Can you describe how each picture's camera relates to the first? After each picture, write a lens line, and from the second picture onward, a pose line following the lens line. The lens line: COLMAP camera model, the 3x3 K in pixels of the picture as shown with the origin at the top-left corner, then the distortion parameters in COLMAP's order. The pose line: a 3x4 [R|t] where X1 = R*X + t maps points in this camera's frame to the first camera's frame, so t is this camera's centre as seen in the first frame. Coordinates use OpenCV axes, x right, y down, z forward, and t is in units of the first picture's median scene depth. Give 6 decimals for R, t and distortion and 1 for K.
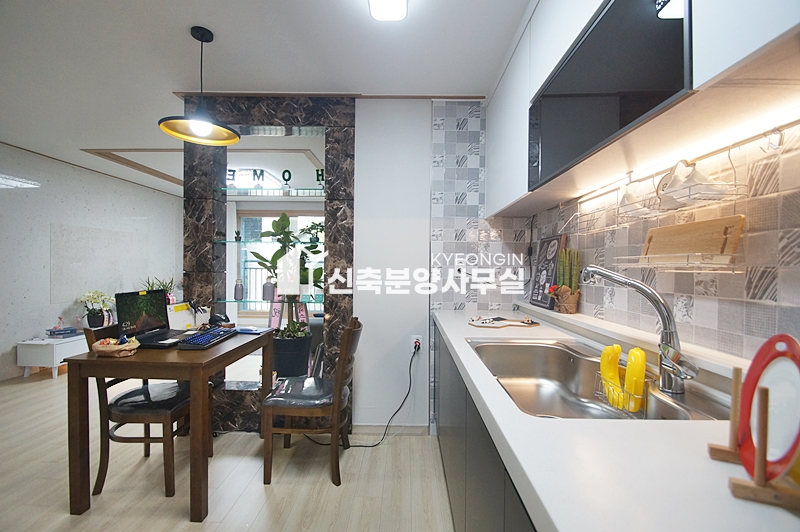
lens RADIAL K [[351.8, 0, 400.0], [0, 351.8, 266.0], [0, 0, 1]] dist [-0.011294, -0.000251]
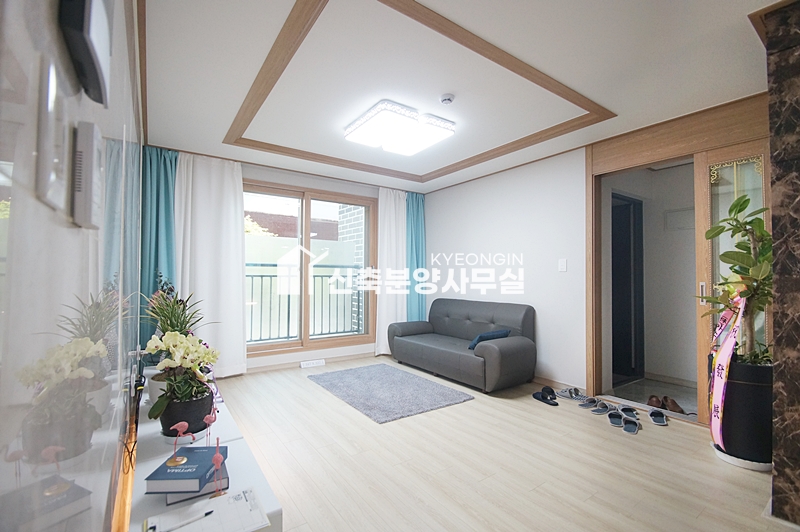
lens RADIAL K [[353.3, 0, 400.0], [0, 353.3, 266.0], [0, 0, 1]] dist [-0.013813, -0.000436]
pose [[0.825170, 0.012923, 0.564737, -0.966785], [-0.001953, 0.999798, -0.020025, 0.005071], [-0.564881, 0.015421, 0.825028, 0.574019]]
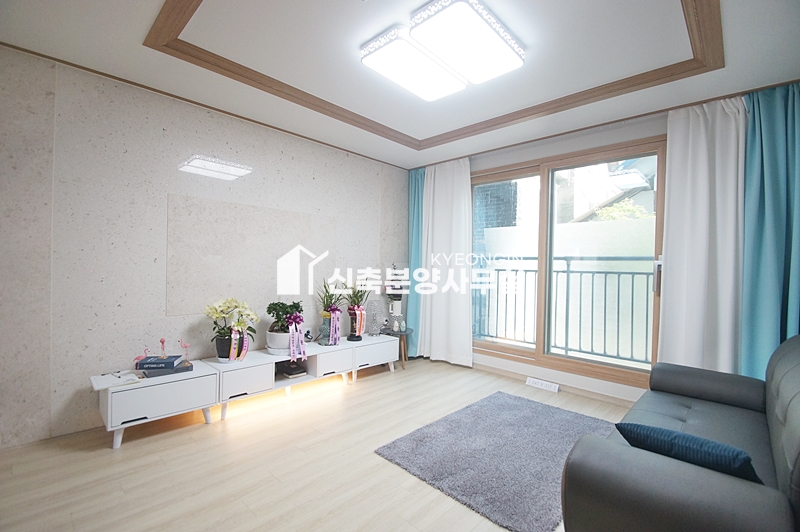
lens RADIAL K [[351.8, 0, 400.0], [0, 351.8, 266.0], [0, 0, 1]] dist [-0.011294, -0.000251]
pose [[0.715403, 0.006496, -0.698682, -0.209554], [-0.012753, 0.999912, -0.003761, 0.010319], [0.698596, 0.011601, 0.715422, 0.796053]]
